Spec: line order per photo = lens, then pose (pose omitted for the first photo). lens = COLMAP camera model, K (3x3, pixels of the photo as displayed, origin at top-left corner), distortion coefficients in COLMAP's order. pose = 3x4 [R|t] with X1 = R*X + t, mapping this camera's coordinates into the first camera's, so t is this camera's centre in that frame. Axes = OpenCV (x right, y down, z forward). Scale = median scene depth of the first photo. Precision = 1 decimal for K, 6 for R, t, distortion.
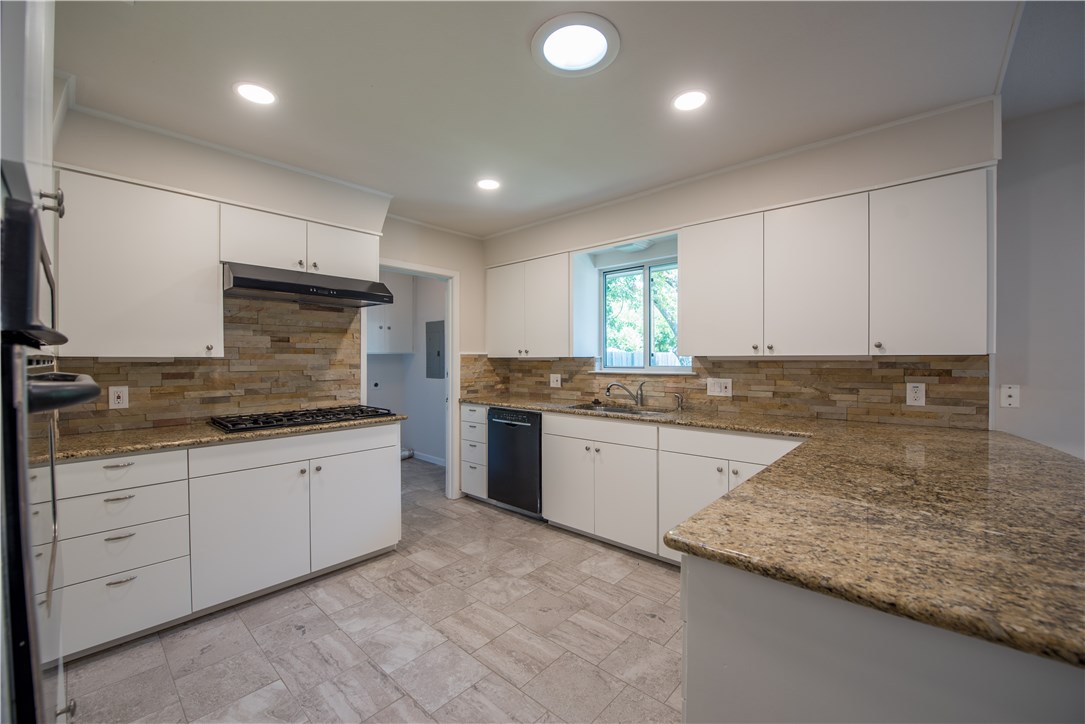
lens RADIAL K [[431.1, 0, 542.5], [0, 431.1, 362.0], [0, 0, 1]] dist [-0.019478, -0.000370]
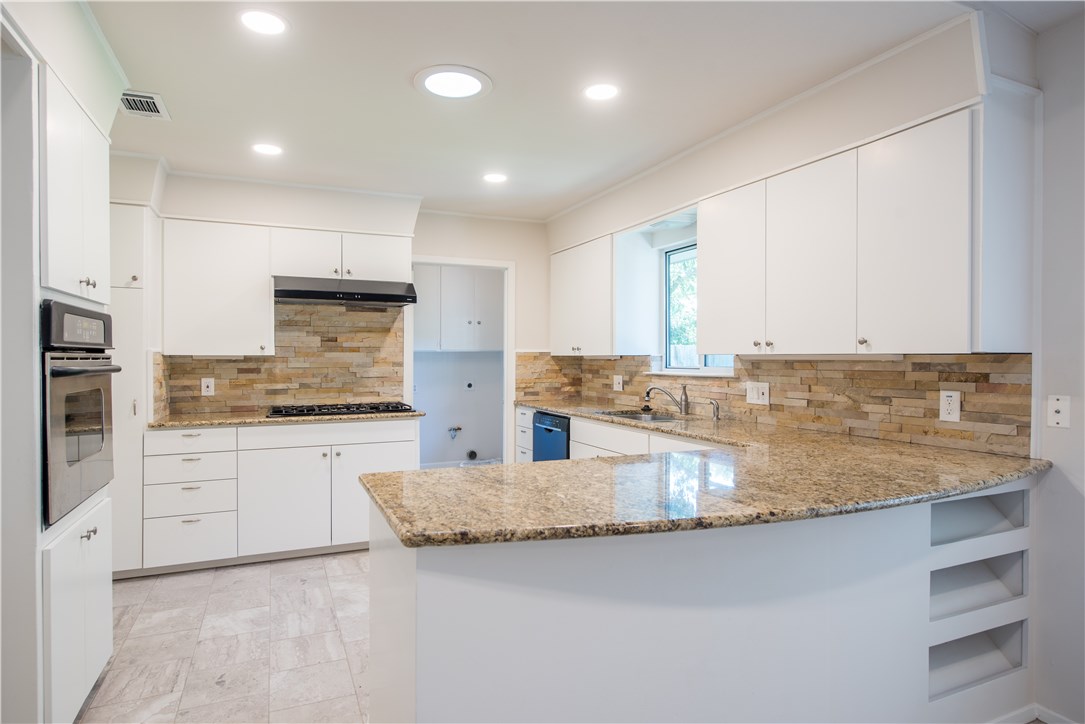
lens RADIAL K [[607.8, 0, 542.9], [0, 607.8, 359.3], [0, 0, 1]] dist [-0.004163, -0.000038]
pose [[0.912862, 0.003464, -0.408254, 0.544536], [-0.004648, 0.999987, -0.001909, -0.000604], [0.408242, 0.003640, 0.912866, -0.213799]]
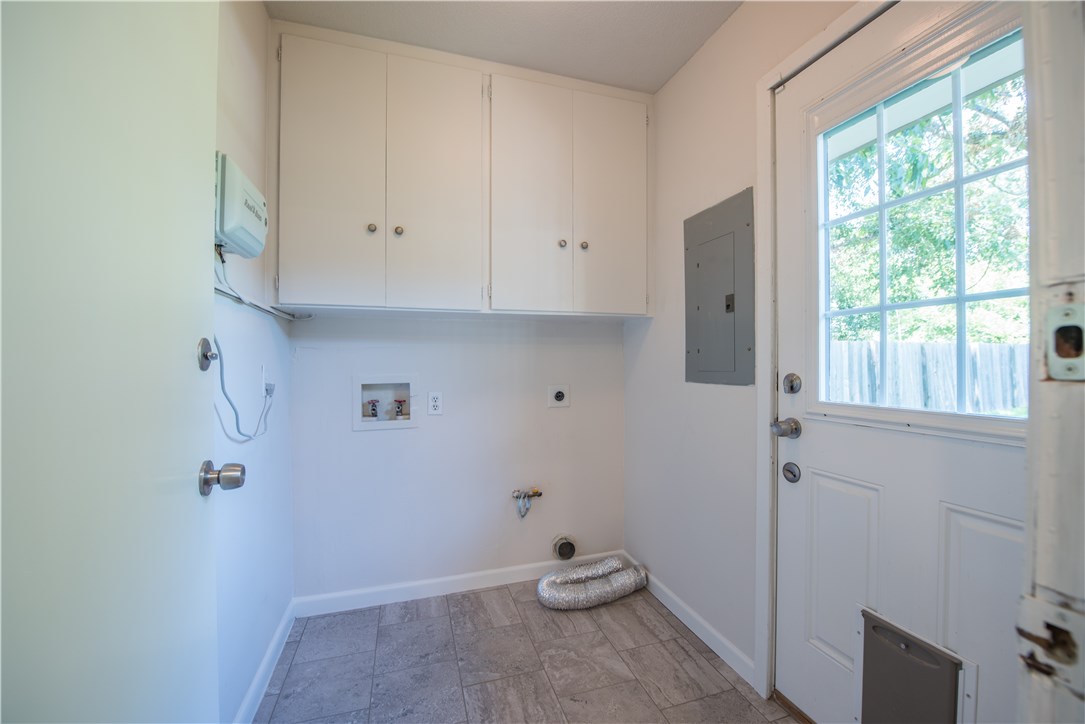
lens RADIAL K [[431.1, 0, 542.5], [0, 431.1, 362.0], [0, 0, 1]] dist [-0.019478, -0.000370]
pose [[0.861042, -0.001339, -0.508531, -0.373017], [-0.001766, 0.999983, -0.005623, 0.045048], [0.508530, 0.005739, 0.861025, 1.243299]]
